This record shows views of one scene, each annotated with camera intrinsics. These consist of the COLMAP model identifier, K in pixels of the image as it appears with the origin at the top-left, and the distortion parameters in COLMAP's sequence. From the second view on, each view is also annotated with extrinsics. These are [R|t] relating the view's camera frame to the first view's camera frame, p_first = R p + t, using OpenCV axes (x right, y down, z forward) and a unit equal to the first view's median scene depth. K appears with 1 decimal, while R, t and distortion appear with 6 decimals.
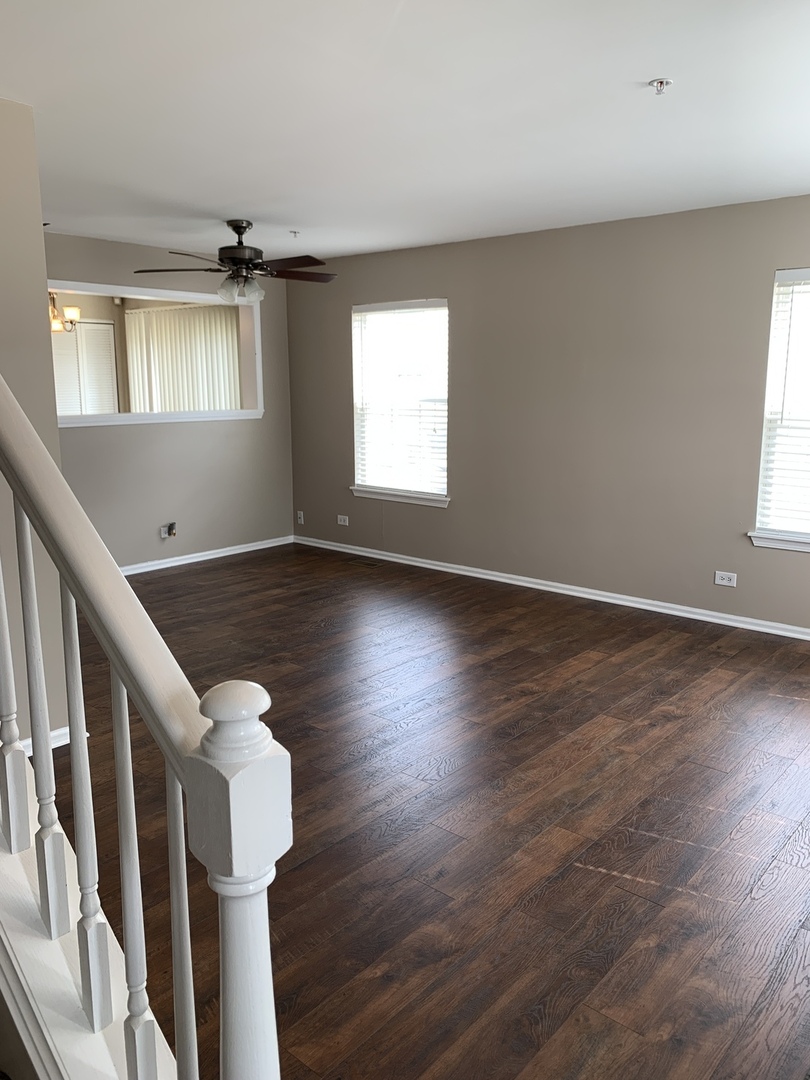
lens RADIAL K [[816.9, 0, 407.5], [0, 816.9, 539.2], [0, 0, 1]] dist [0.015518, -0.025409]
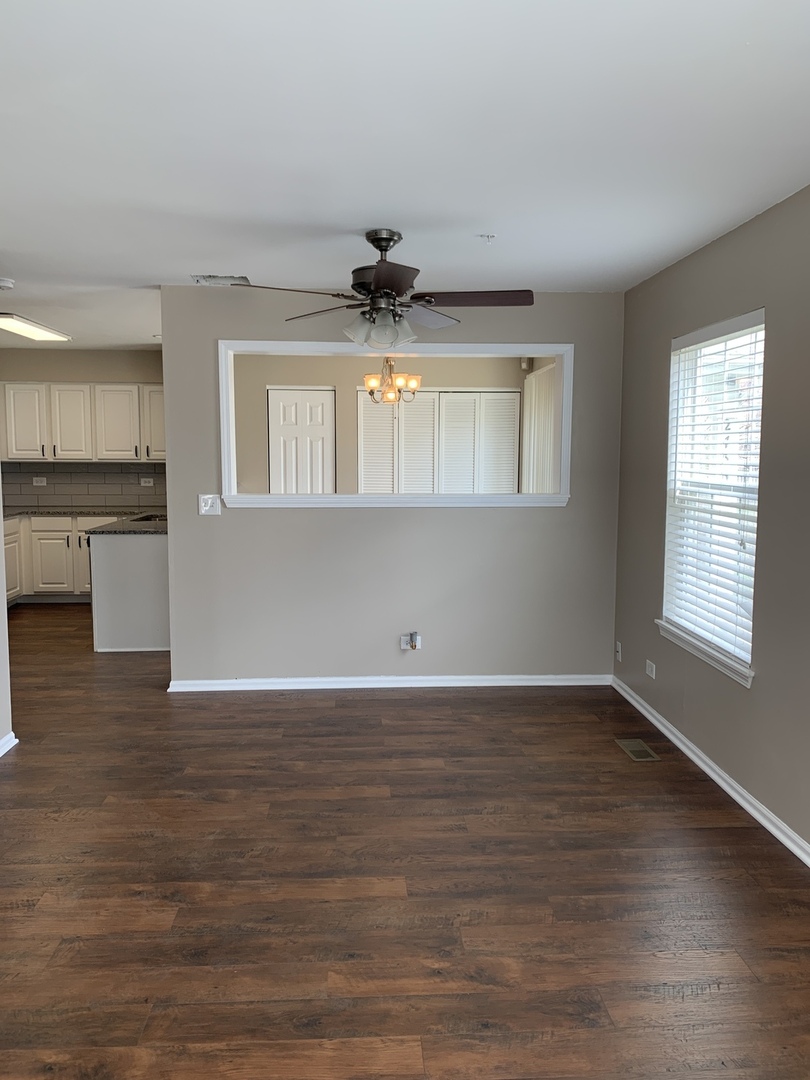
lens RADIAL K [[816.9, 0, 395.7], [0, 816.9, 521.4], [0, 0, 1]] dist [0.015518, -0.025409]
pose [[0.701739, 0.061066, -0.709812, 0.282365], [-0.142376, 0.988242, -0.055737, -0.089895], [0.698063, 0.140173, 0.702182, 0.477958]]
